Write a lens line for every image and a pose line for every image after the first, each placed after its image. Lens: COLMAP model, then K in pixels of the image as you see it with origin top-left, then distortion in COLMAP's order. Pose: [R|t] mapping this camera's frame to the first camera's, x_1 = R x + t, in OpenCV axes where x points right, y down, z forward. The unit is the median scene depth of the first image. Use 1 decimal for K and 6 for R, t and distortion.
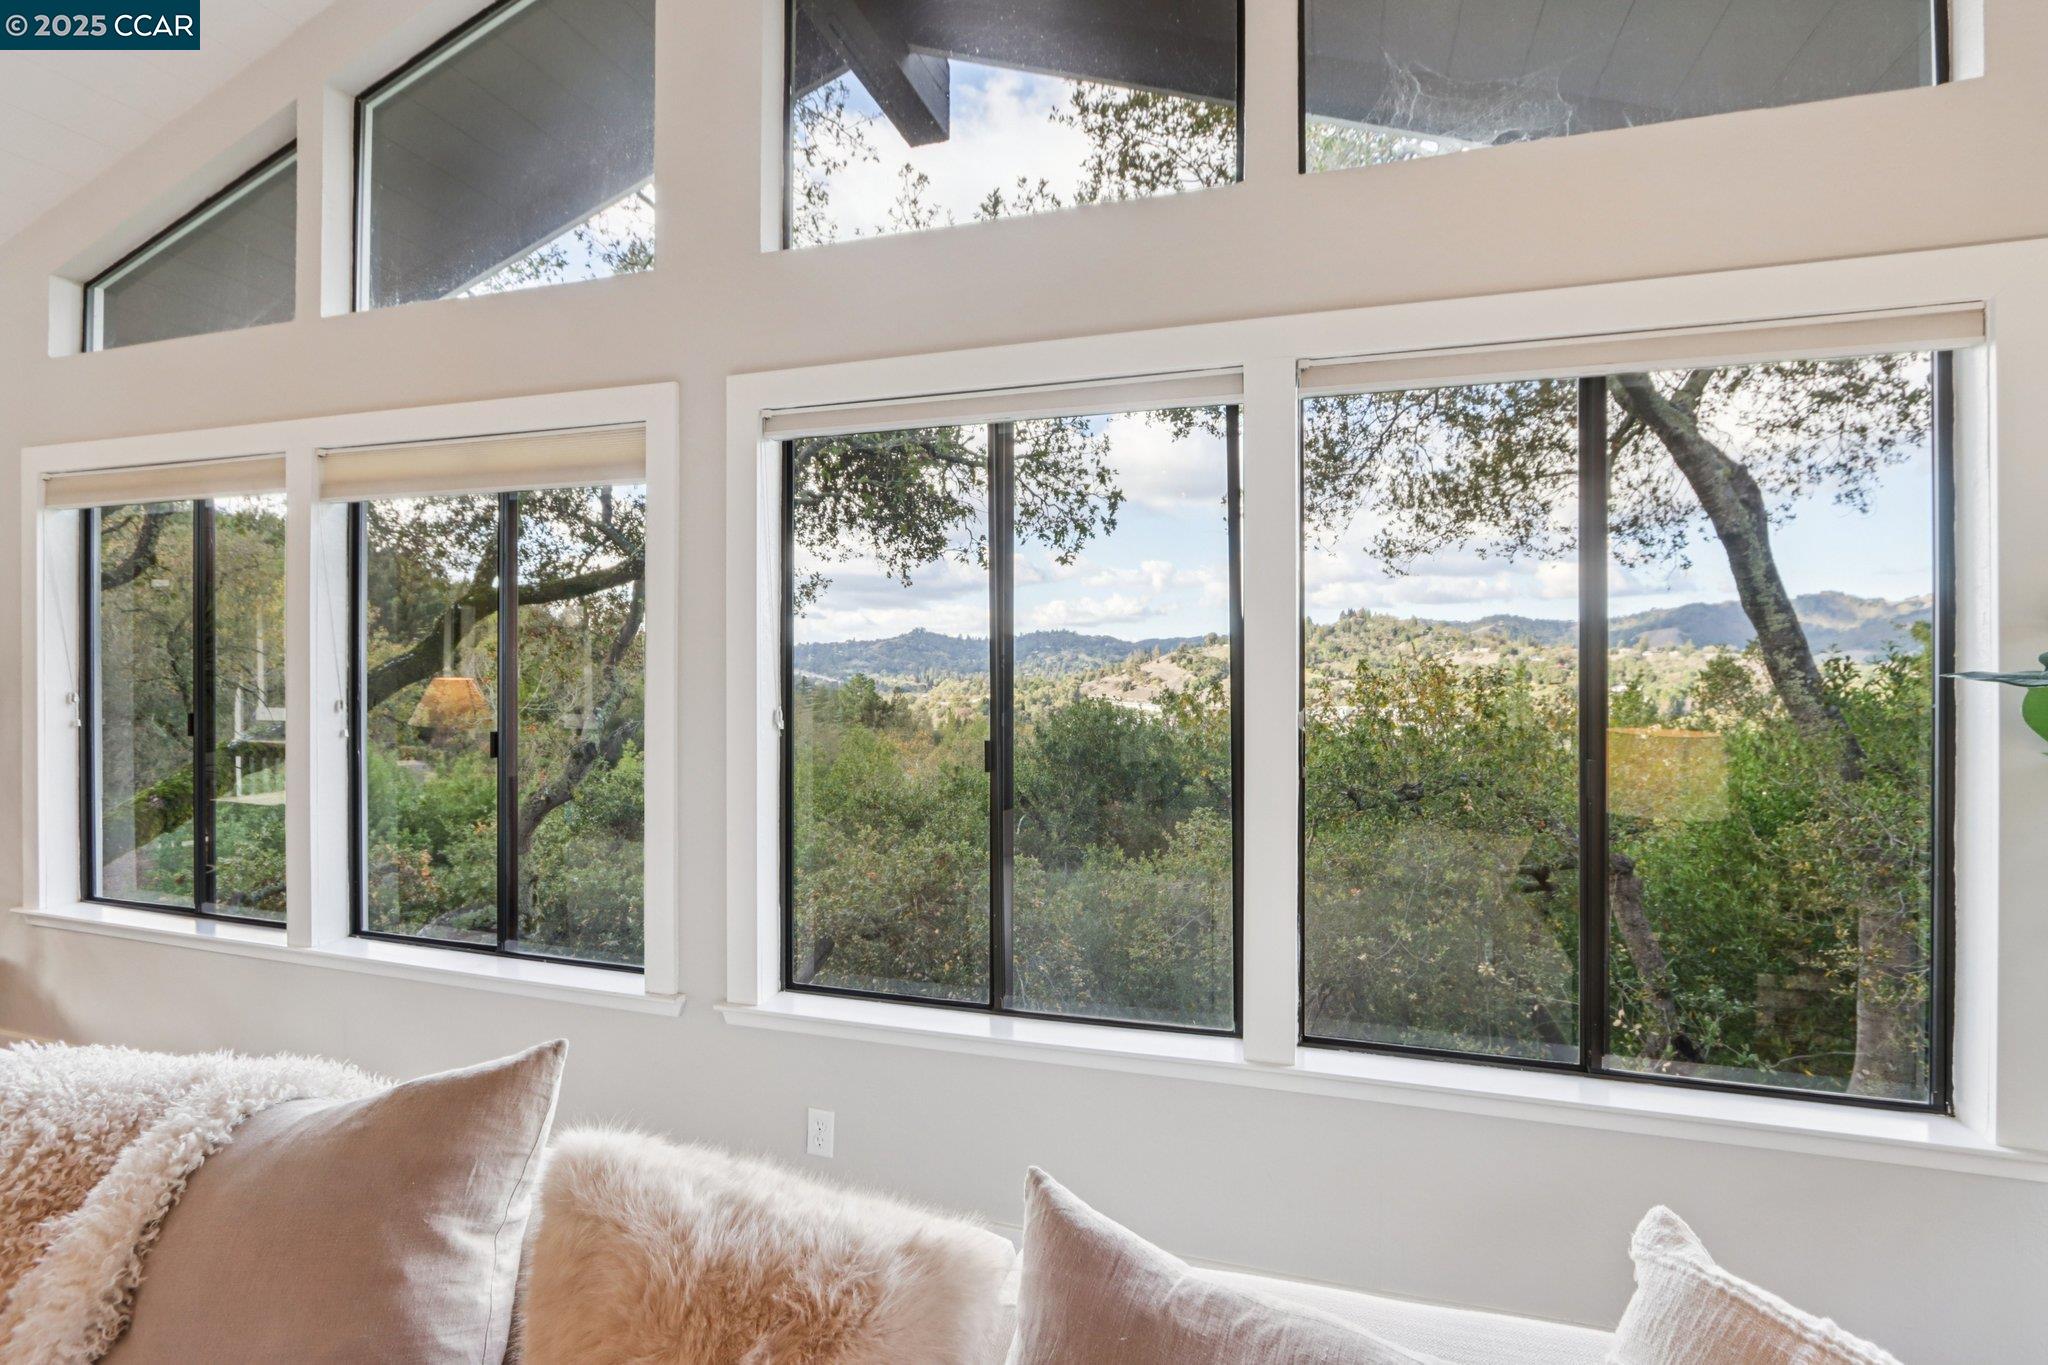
lens RADIAL K [[944.1, 0, 1034.6], [0, 944.1, 667.6], [0, 0, 1]] dist [-0.016747, 0.000327]
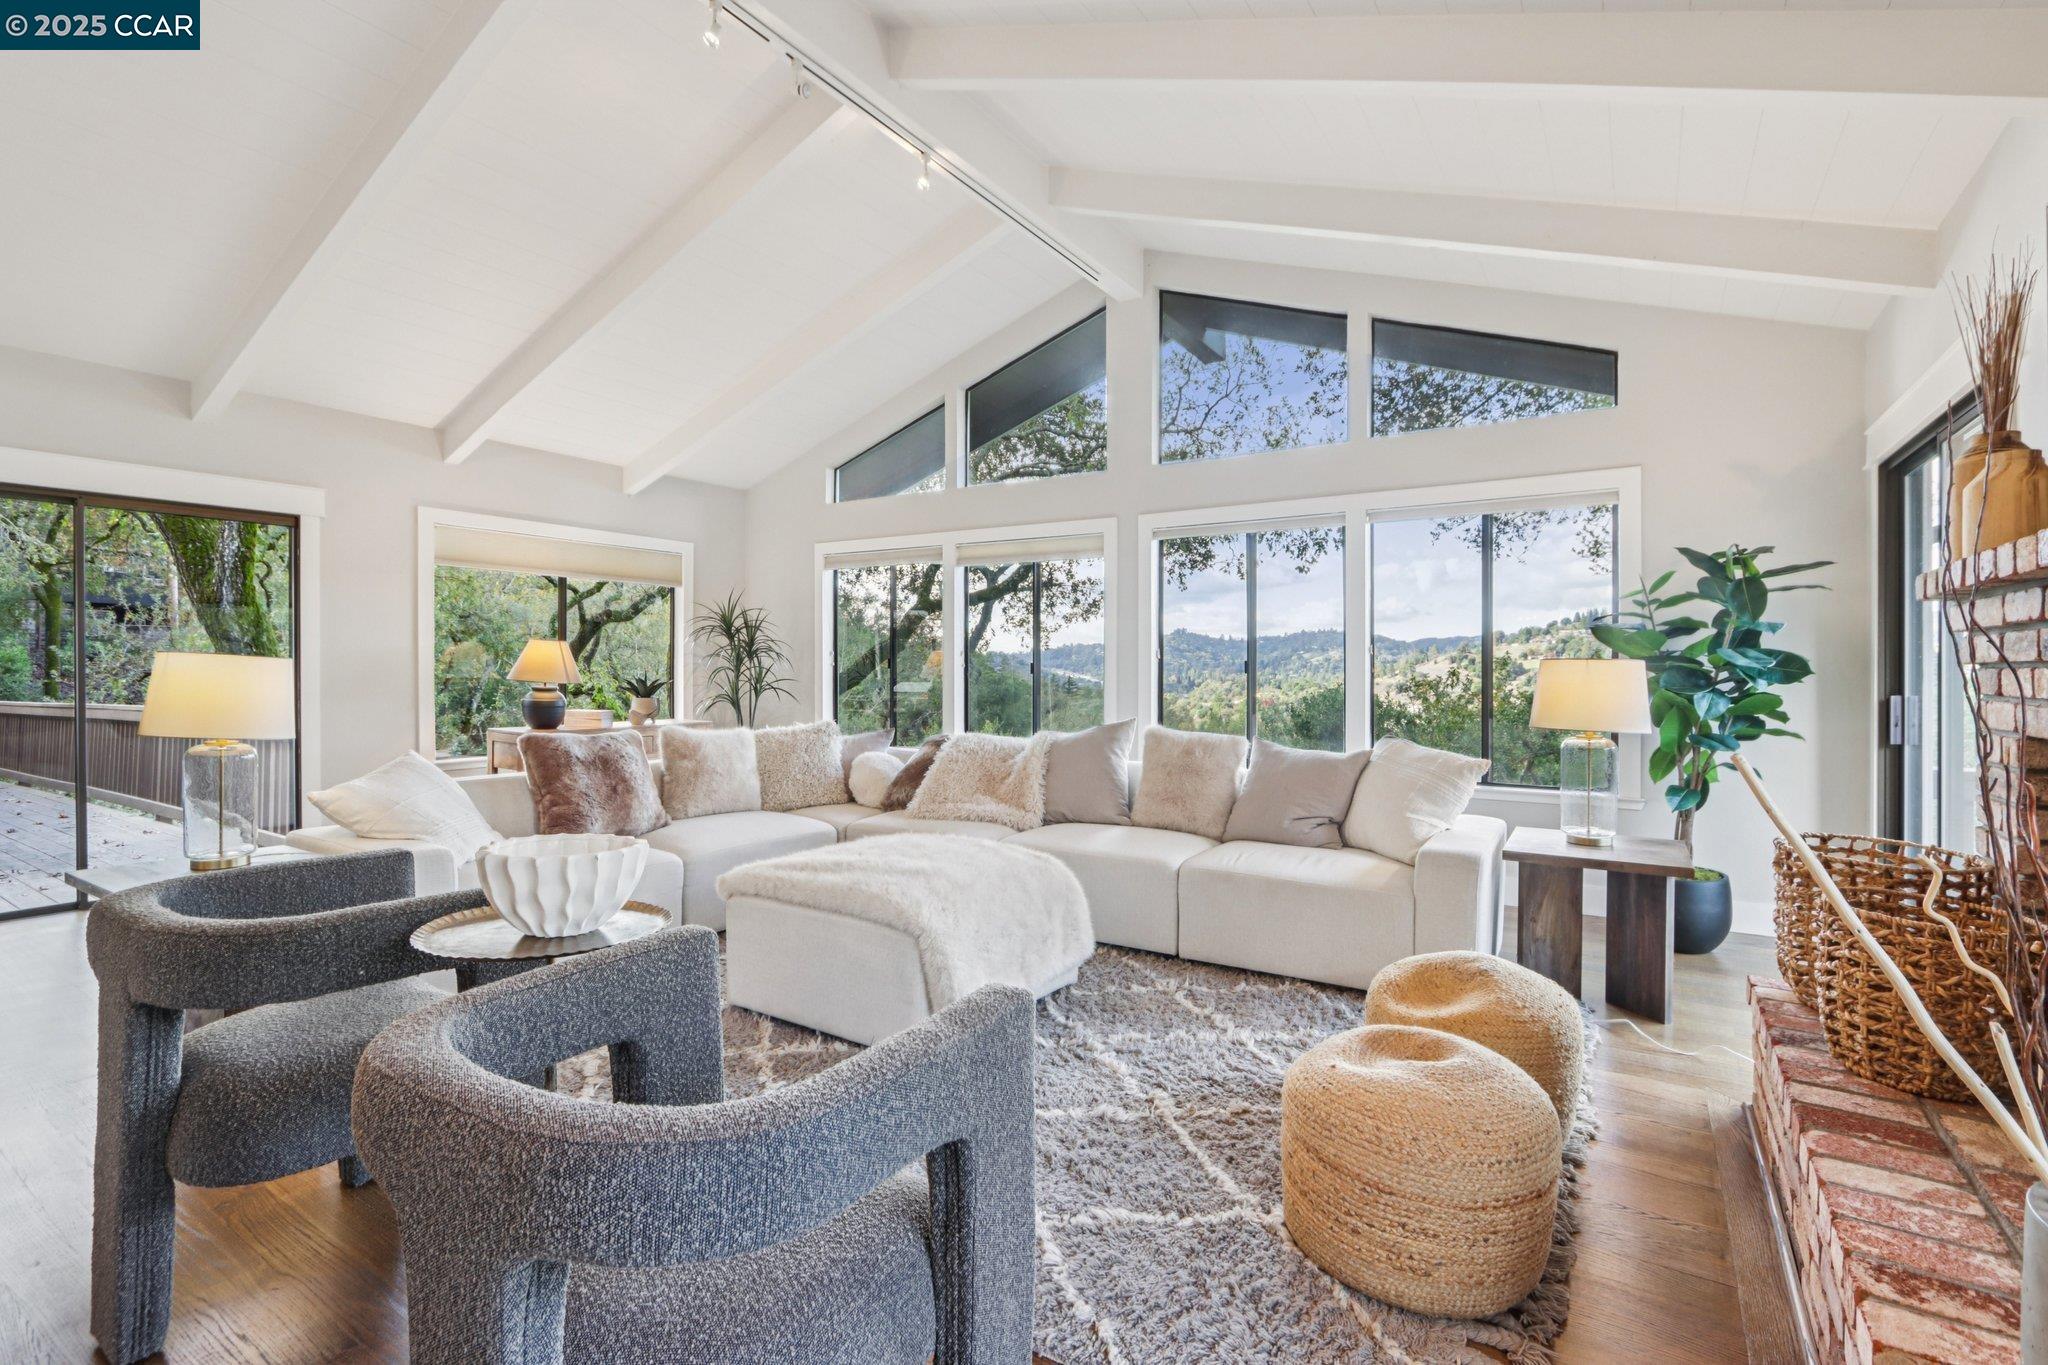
lens RADIAL K [[944.1, 0, 1041.9], [0, 944.1, 675.7], [0, 0, 1]] dist [-0.016747, 0.000327]
pose [[0.964595, 0.001621, -0.263730, 0.012909], [0.000343, 0.999973, 0.007399, 0.013949], [0.263735, -0.007227, 0.964568, -0.209158]]
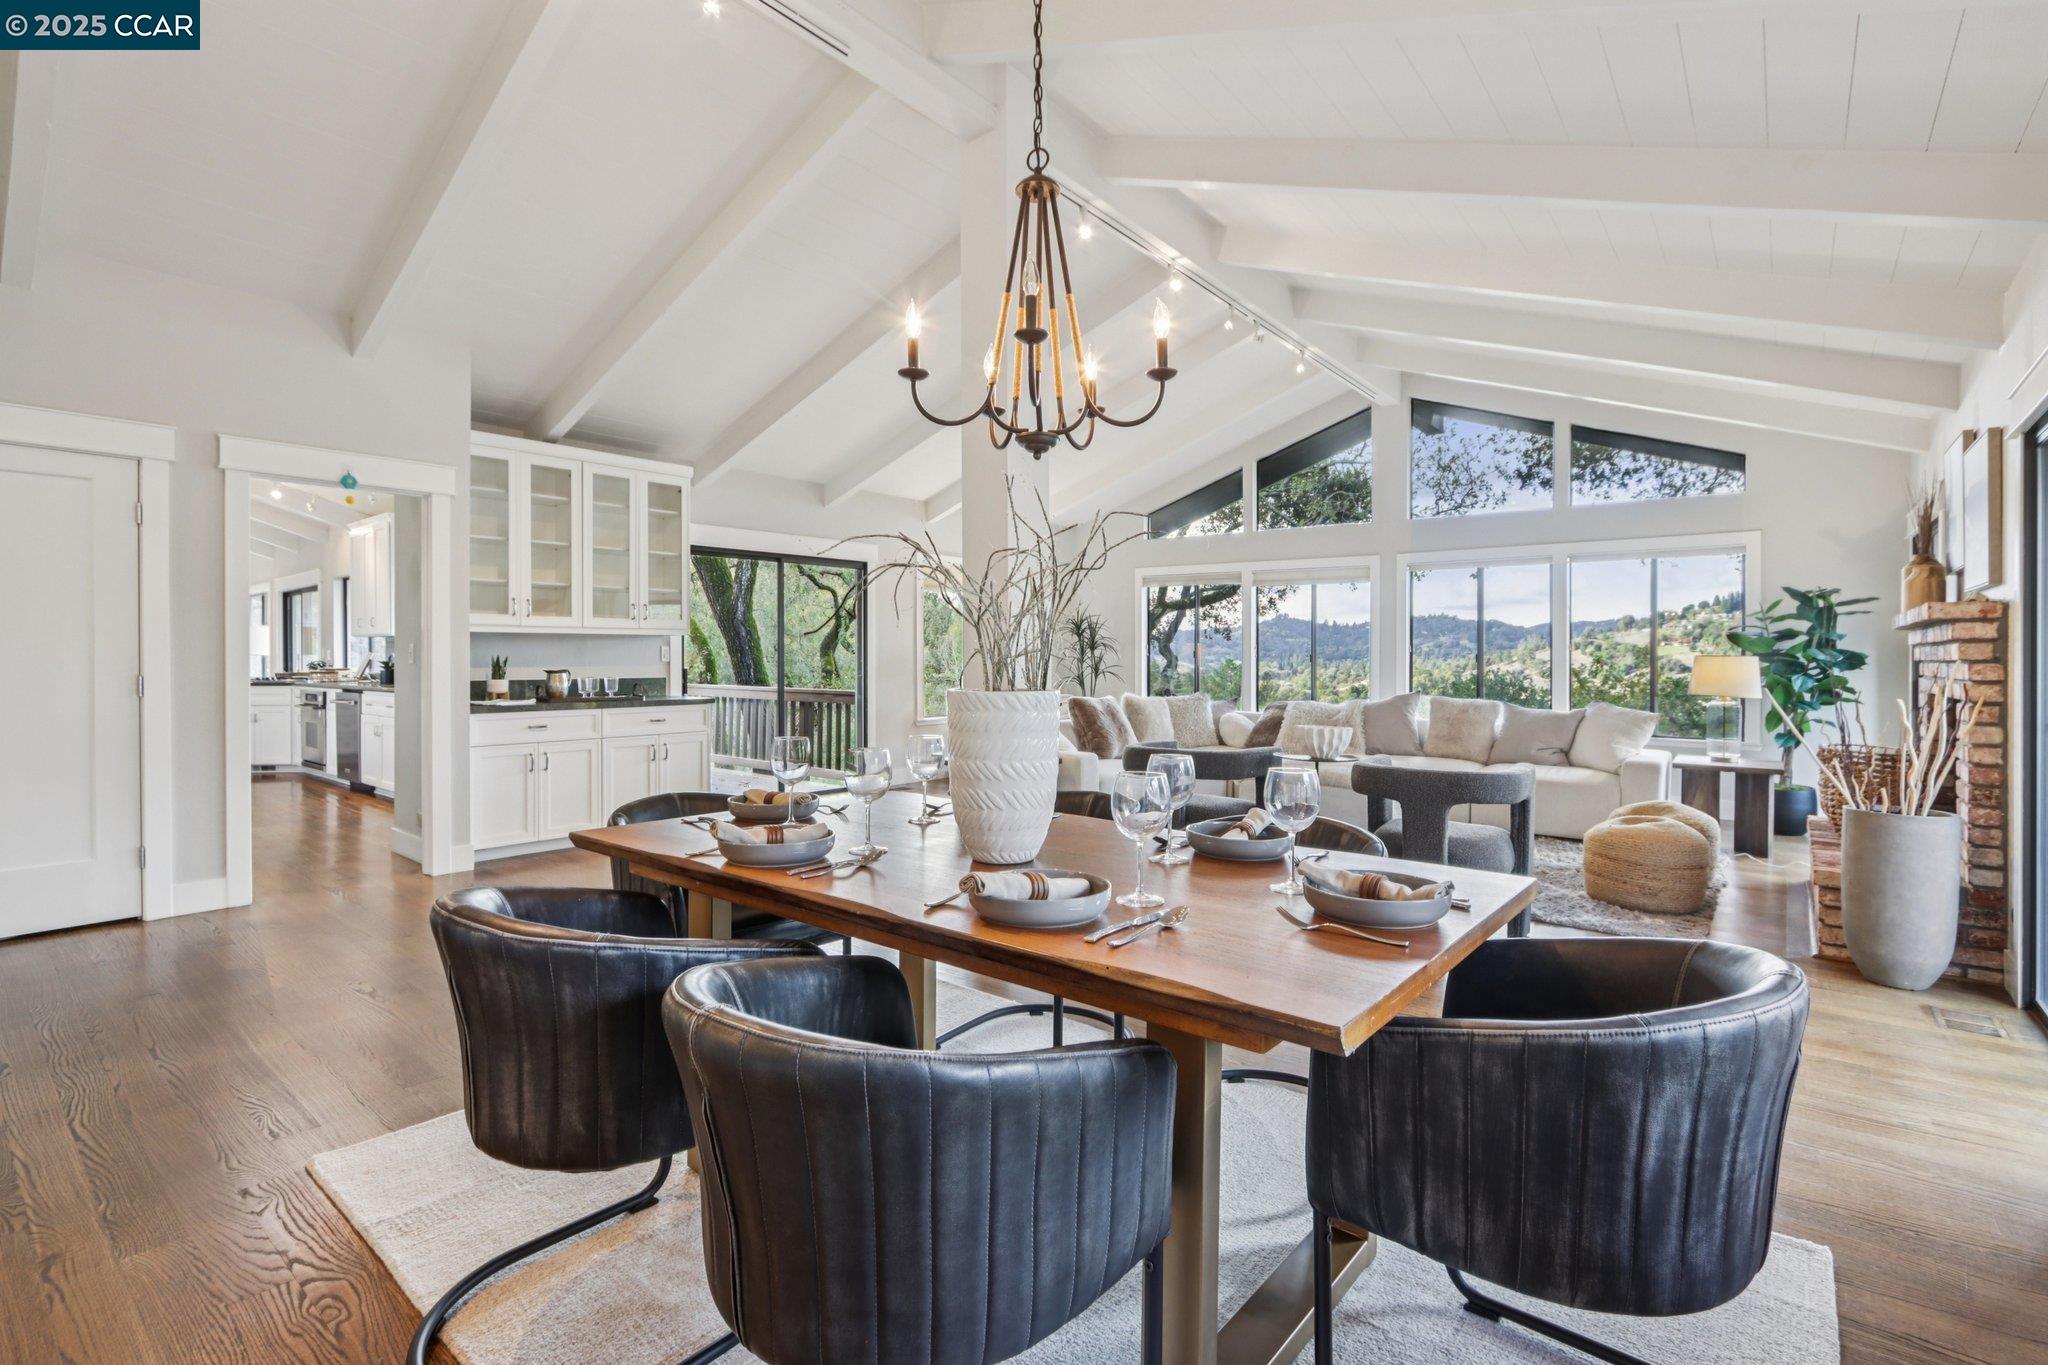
lens RADIAL K [[944.1, 0, 1033.2], [0, 944.1, 661.5], [0, 0, 1]] dist [-0.016747, 0.000327]
pose [[0.928821, 0.003908, -0.370508, -0.038704], [-0.001271, 0.999972, 0.007362, 0.011817], [0.370527, -0.006367, 0.928800, -0.409617]]
